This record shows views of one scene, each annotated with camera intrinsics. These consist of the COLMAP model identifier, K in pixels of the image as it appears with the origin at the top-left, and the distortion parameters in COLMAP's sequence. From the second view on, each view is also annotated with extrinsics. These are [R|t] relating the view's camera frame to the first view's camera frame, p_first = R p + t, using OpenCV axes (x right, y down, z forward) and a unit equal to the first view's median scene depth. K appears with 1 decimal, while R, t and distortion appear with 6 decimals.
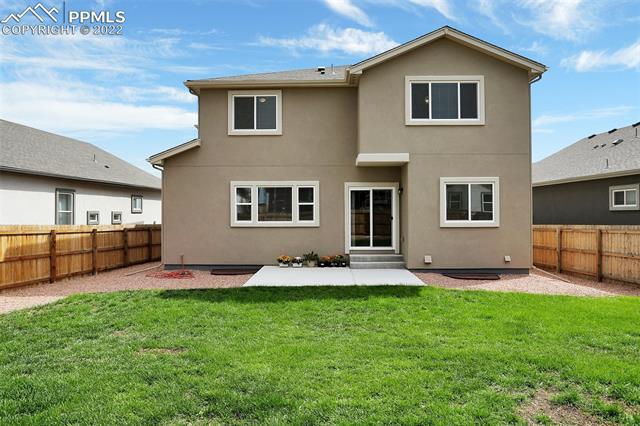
lens RADIAL K [[464.4, 0, 320.0], [0, 464.4, 213.0], [0, 0, 1]] dist [-0.006305, -0.000399]
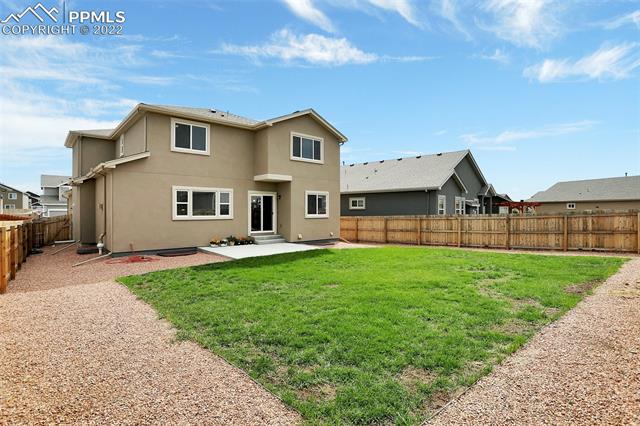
lens RADIAL K [[313.6, 0, 320.0], [0, 313.6, 213.0], [0, 0, 1]] dist [-0.051512, 0.000376]
pose [[0.728053, -0.002060, 0.685517, -0.497997], [-0.005181, 0.999950, 0.008507, -0.000373], [-0.685501, -0.009745, 0.728007, 0.066916]]
